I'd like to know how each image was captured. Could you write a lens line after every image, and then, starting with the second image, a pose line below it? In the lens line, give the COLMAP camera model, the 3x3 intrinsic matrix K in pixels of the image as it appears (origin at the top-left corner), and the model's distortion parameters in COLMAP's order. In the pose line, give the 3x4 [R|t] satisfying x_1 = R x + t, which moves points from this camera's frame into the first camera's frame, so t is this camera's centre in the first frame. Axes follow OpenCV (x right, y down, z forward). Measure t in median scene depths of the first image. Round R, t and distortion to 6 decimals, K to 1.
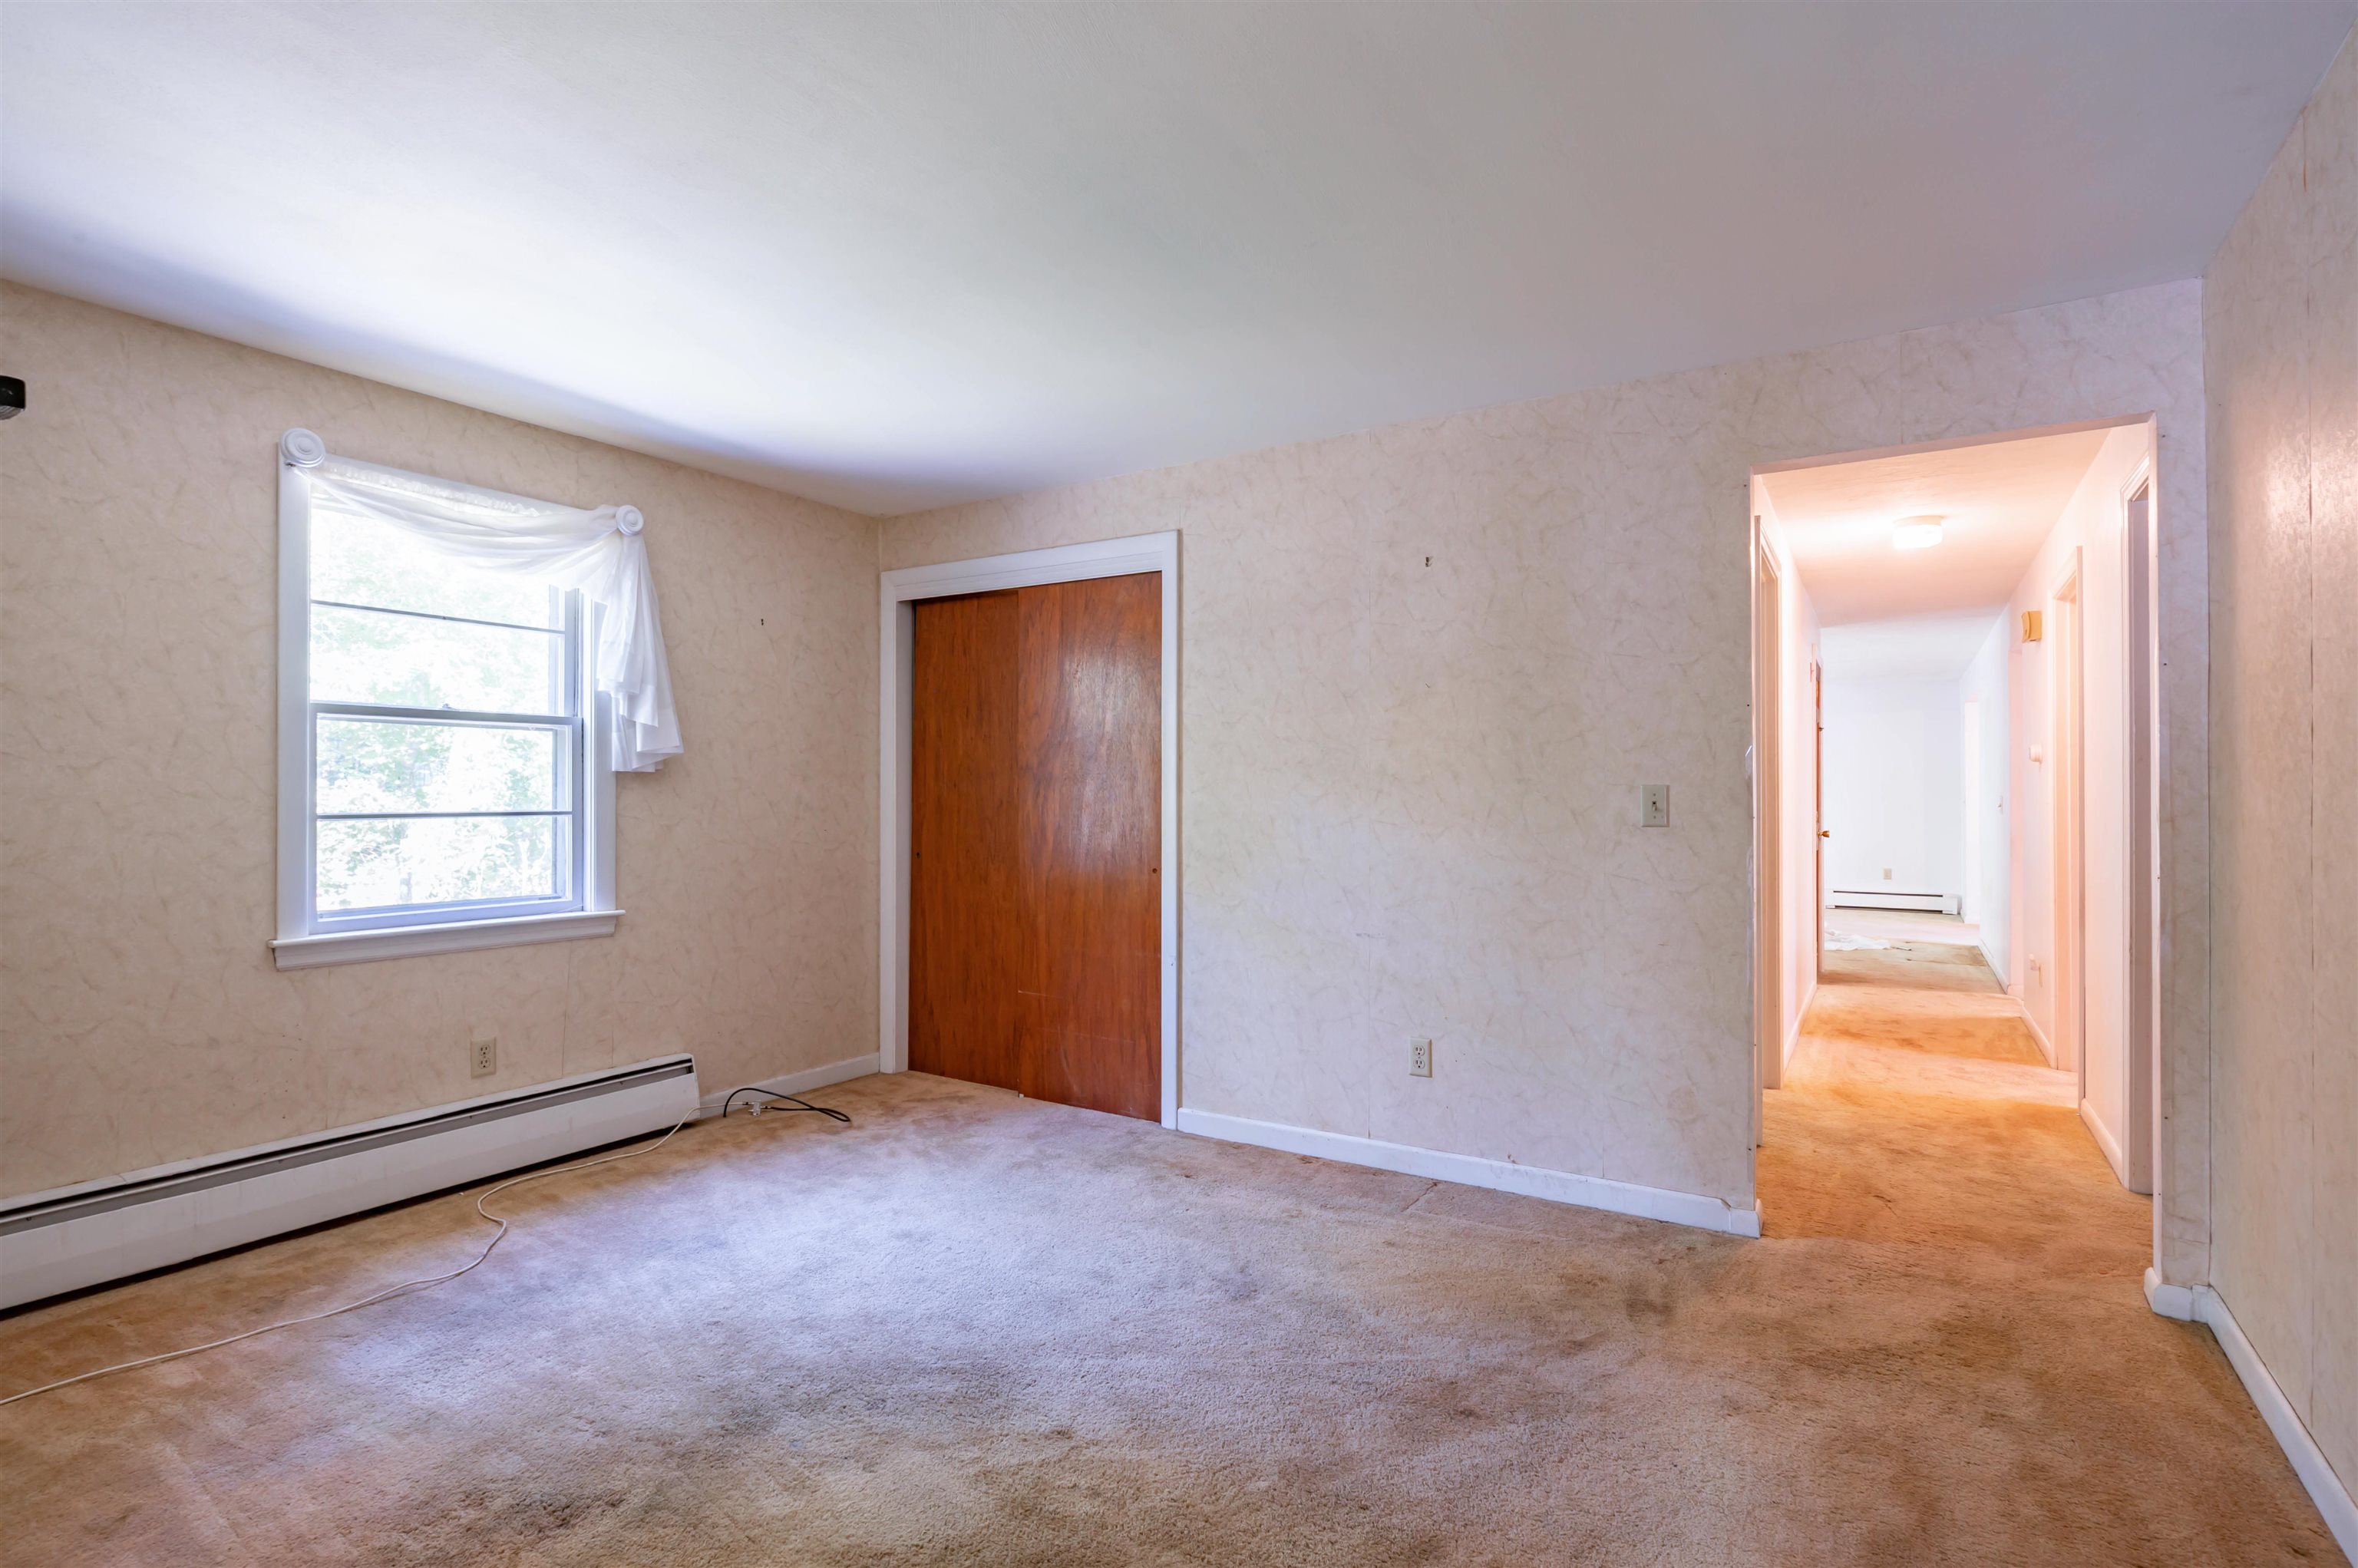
lens RADIAL K [[1150.9, 0, 1170.8], [0, 1150.9, 768.6], [0, 0, 1]] dist [-0.002044, 0.001043]
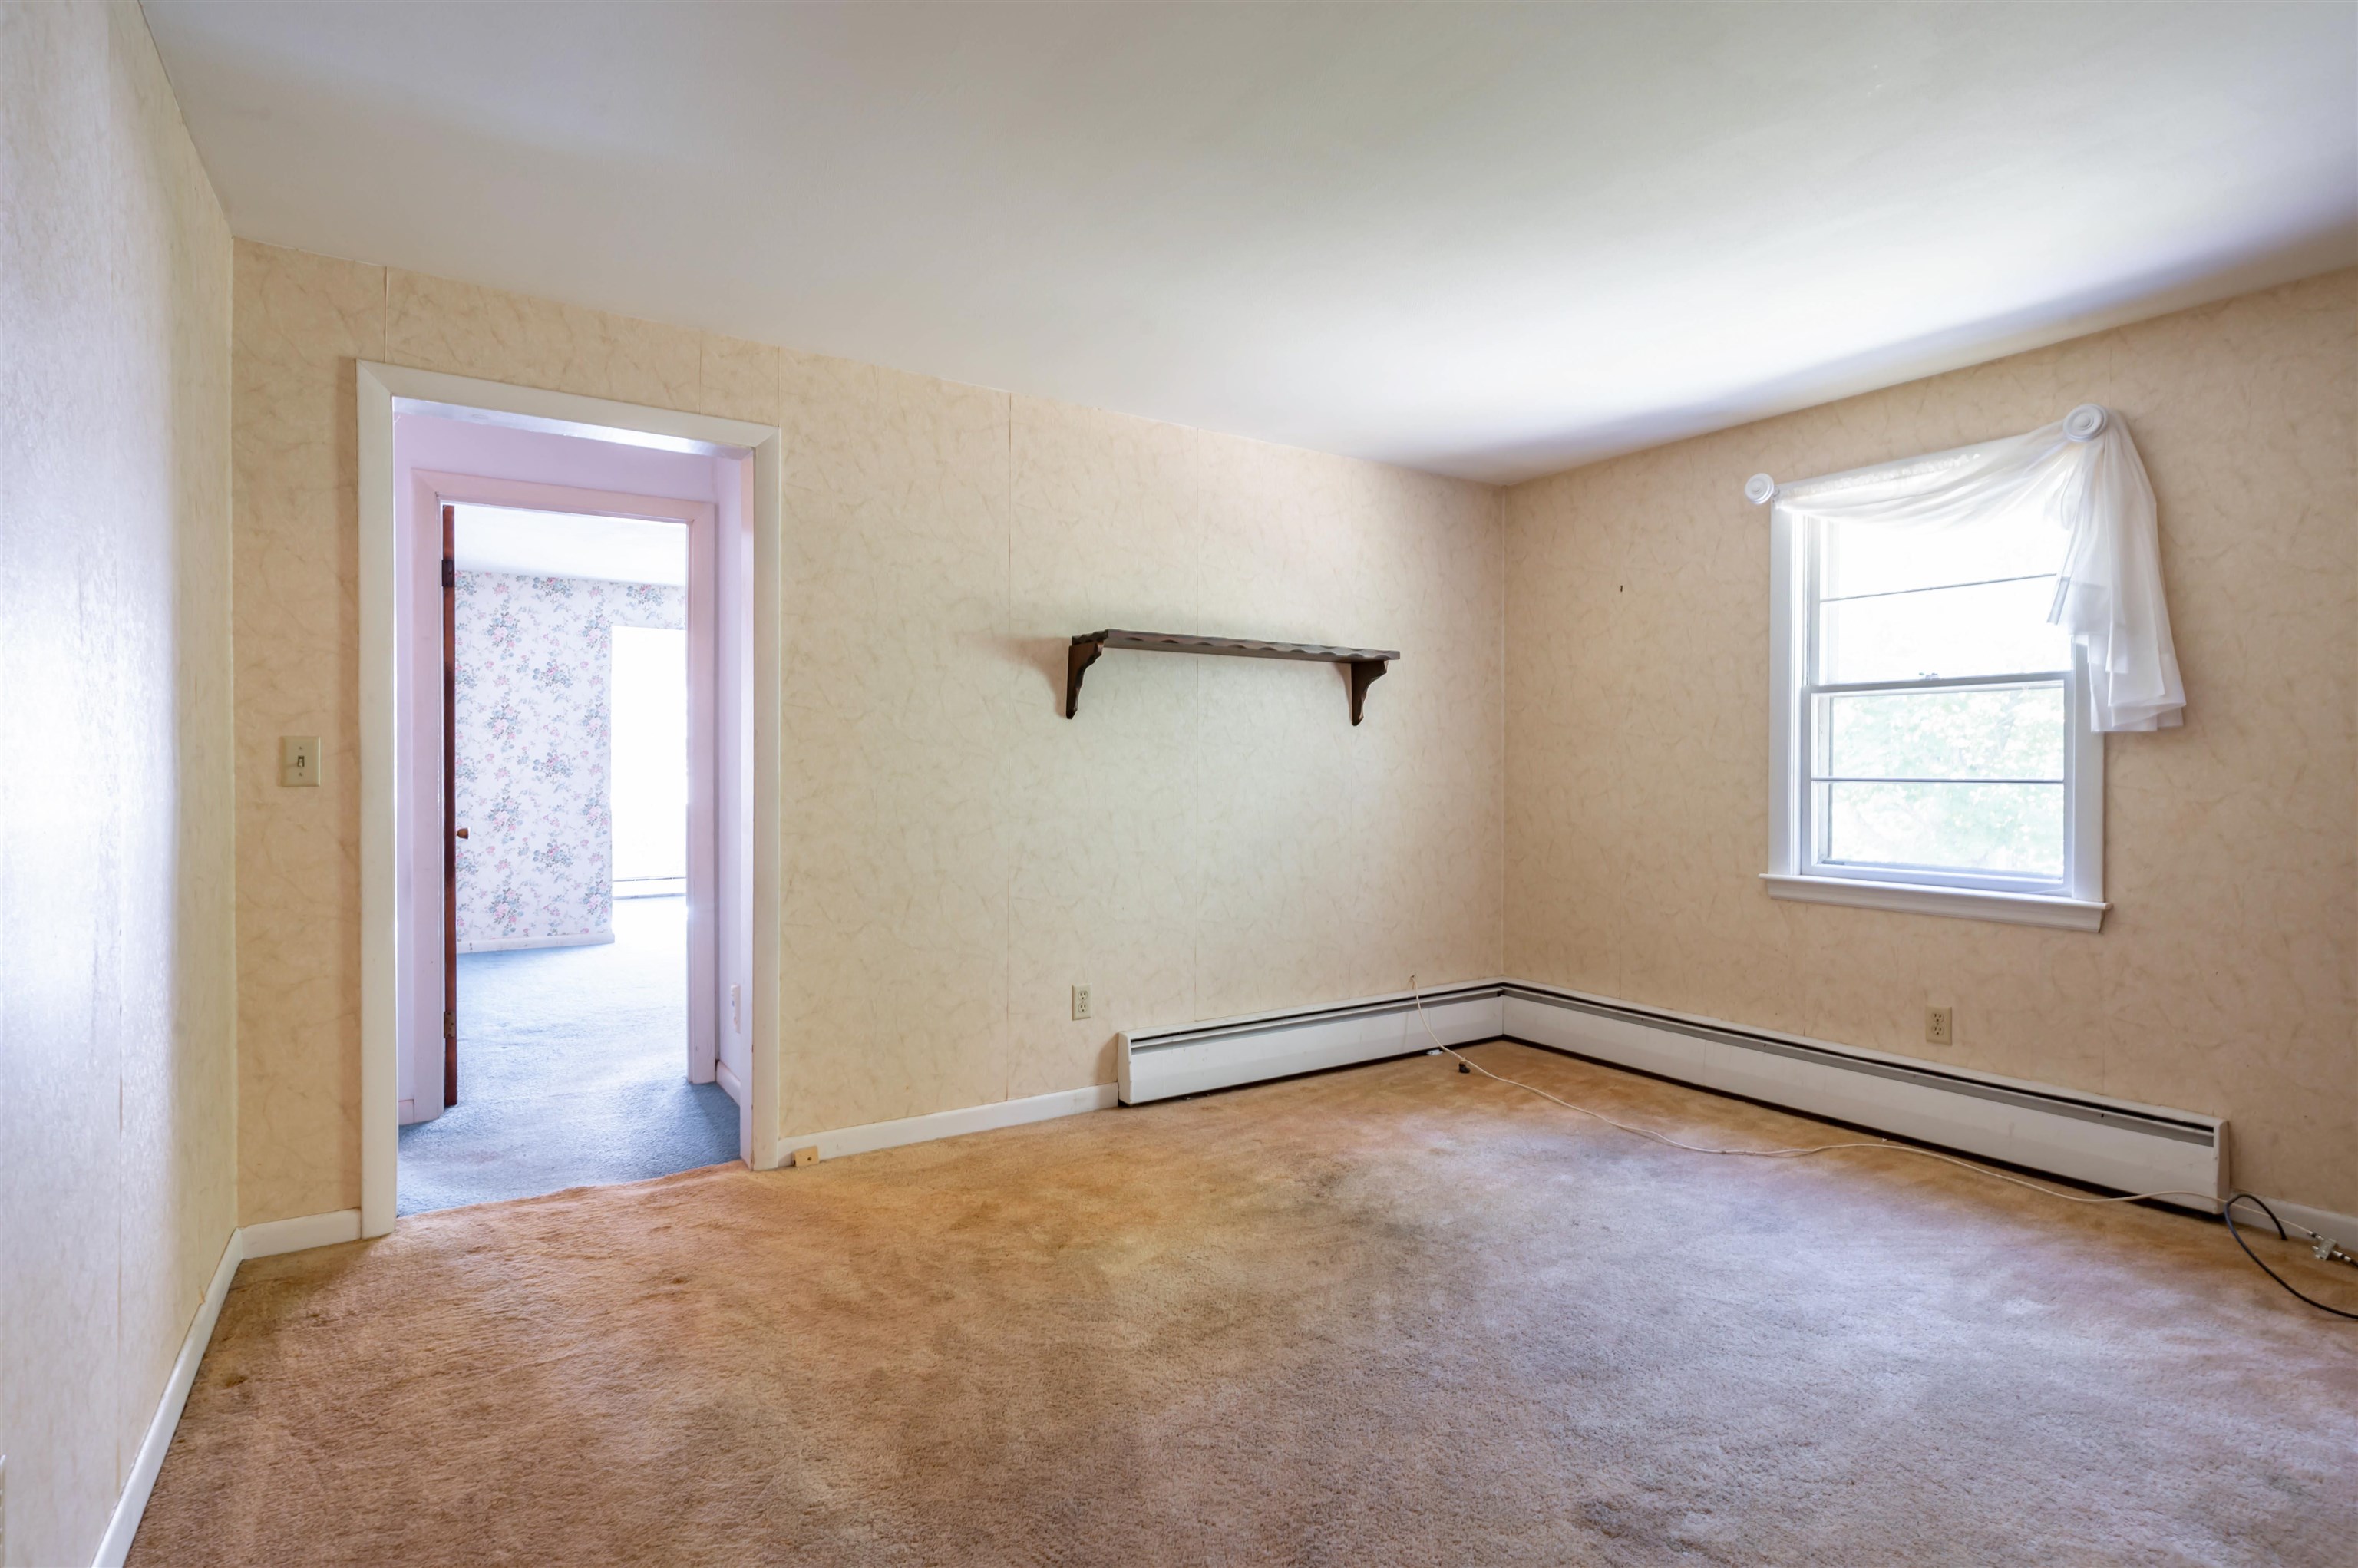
lens RADIAL K [[1150.9, 0, 1170.8], [0, 1150.9, 768.6], [0, 0, 1]] dist [-0.002044, 0.001043]
pose [[-0.431311, 0.001154, -0.902202, 0.580578], [0.018200, 0.999807, -0.007423, 0.024290], [0.902020, -0.019622, -0.431249, 0.823992]]
